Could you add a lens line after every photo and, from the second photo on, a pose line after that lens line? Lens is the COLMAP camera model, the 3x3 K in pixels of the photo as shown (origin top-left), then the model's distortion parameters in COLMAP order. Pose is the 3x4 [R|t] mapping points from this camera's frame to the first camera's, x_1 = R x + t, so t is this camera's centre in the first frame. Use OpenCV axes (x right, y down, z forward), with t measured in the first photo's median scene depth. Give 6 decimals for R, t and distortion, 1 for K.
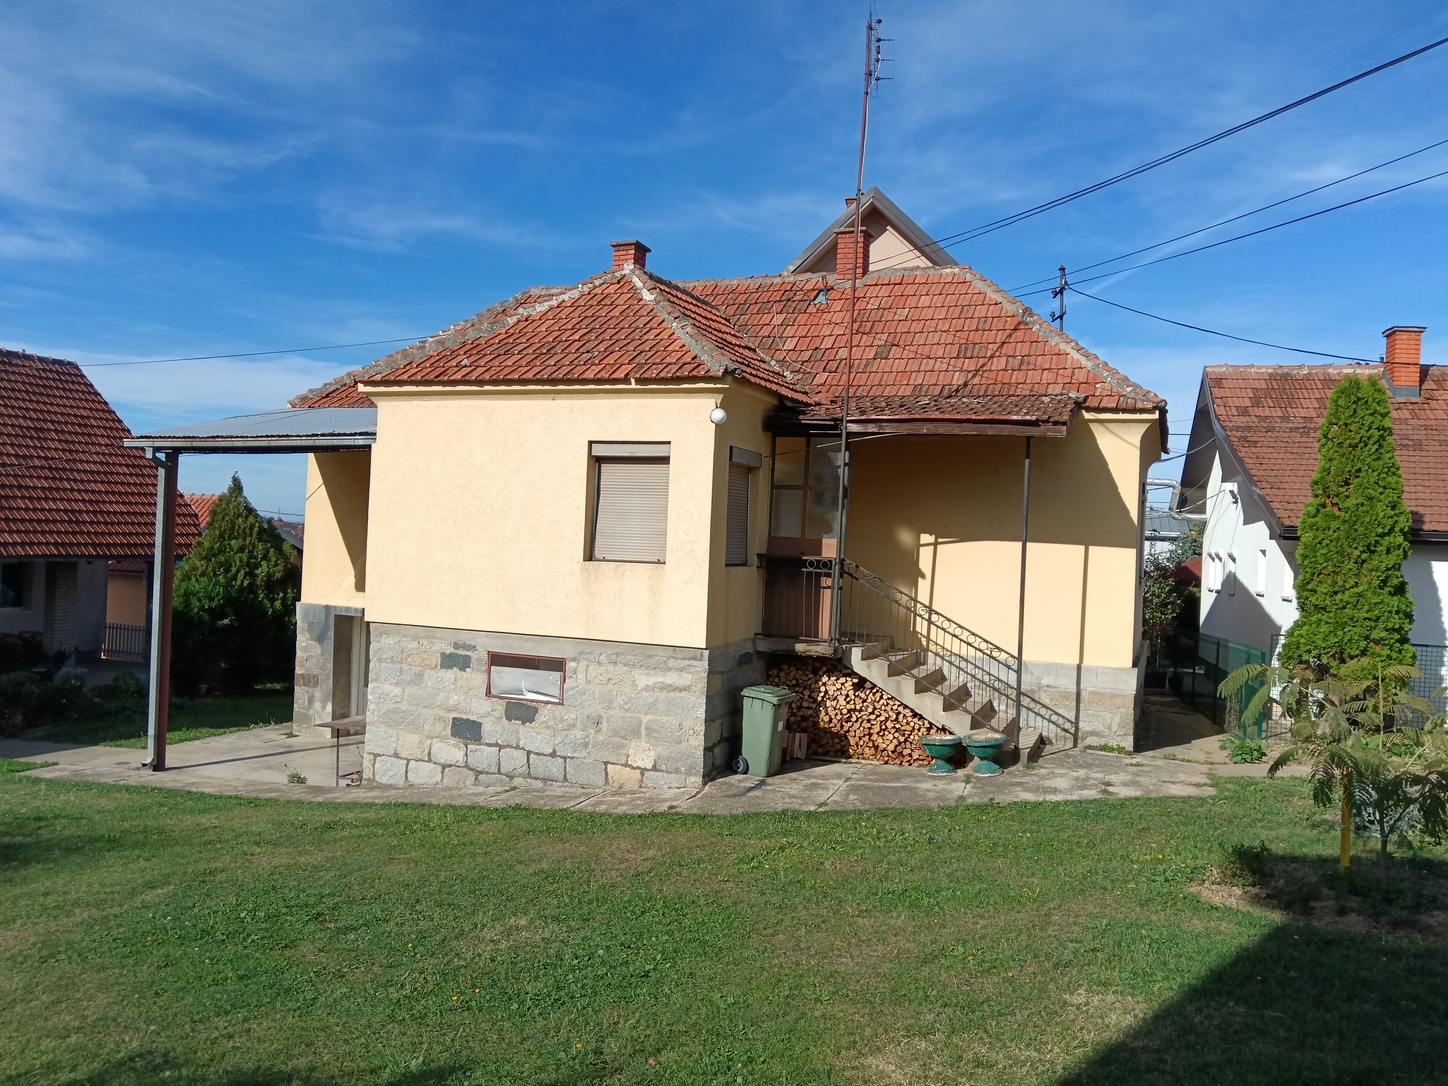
lens RADIAL K [[1134.7, 0, 724.3], [0, 1134.7, 541.2], [0, 0, 1]] dist [-0.000480, 0.002227]
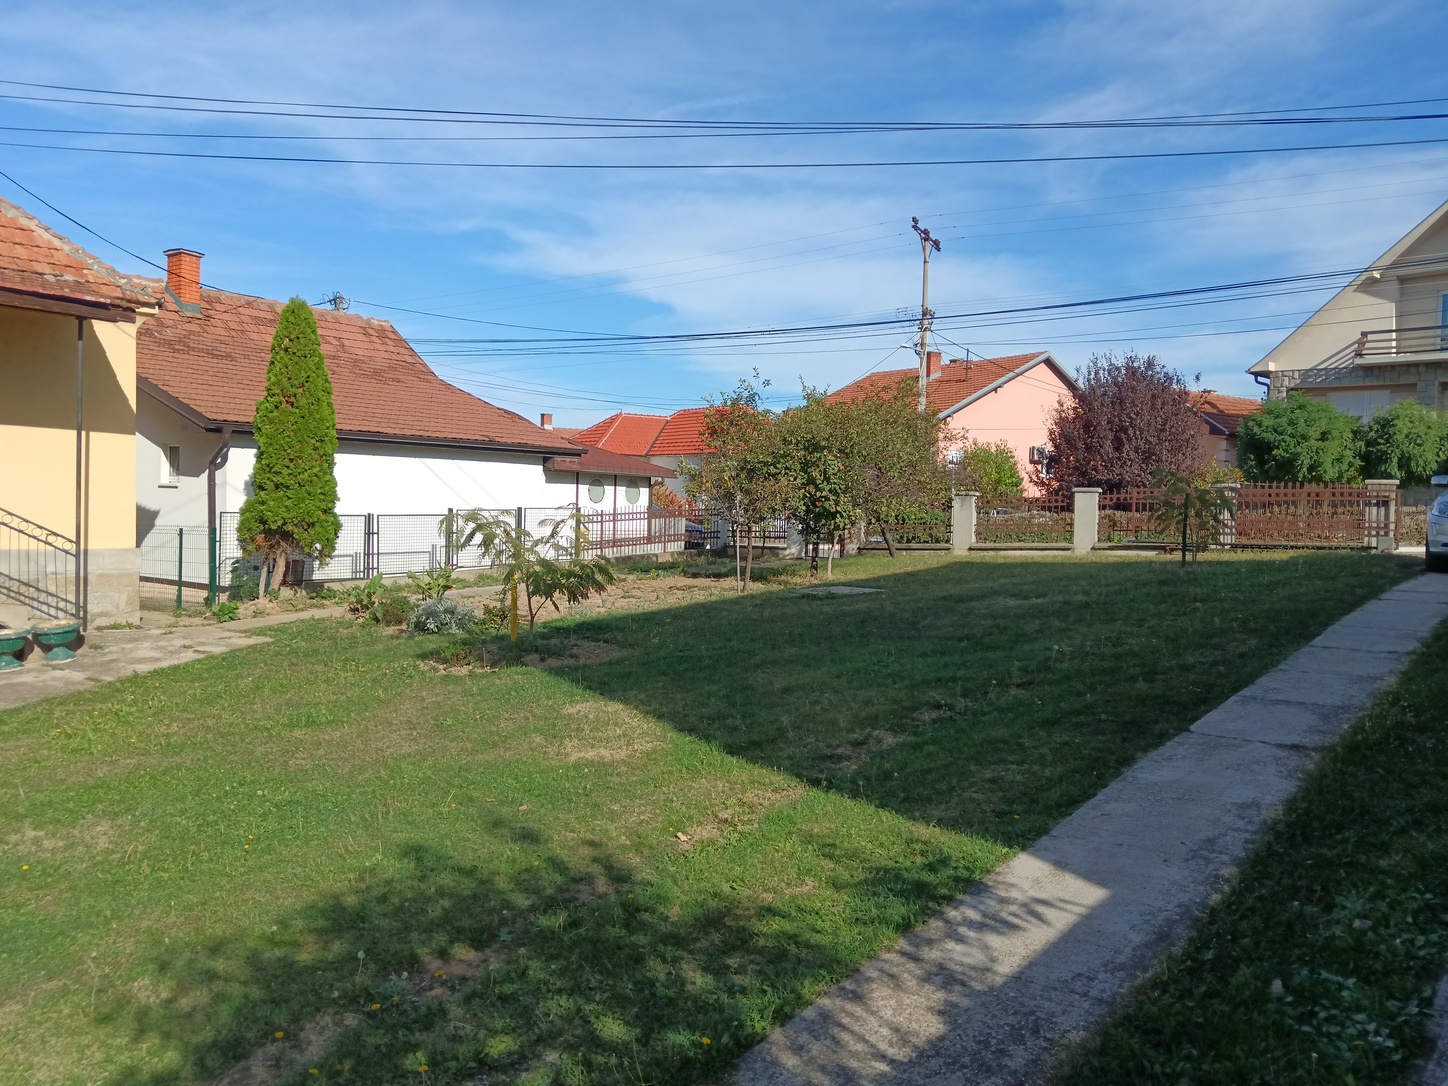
lens RADIAL K [[1134.7, 0, 724.6], [0, 1134.7, 543.8], [0, 0, 1]] dist [-0.000480, 0.002227]
pose [[0.357741, -0.064679, 0.931578, -0.431089], [-0.012423, 0.997181, 0.074005, 0.022259], [-0.933738, -0.038048, 0.355929, 0.108014]]
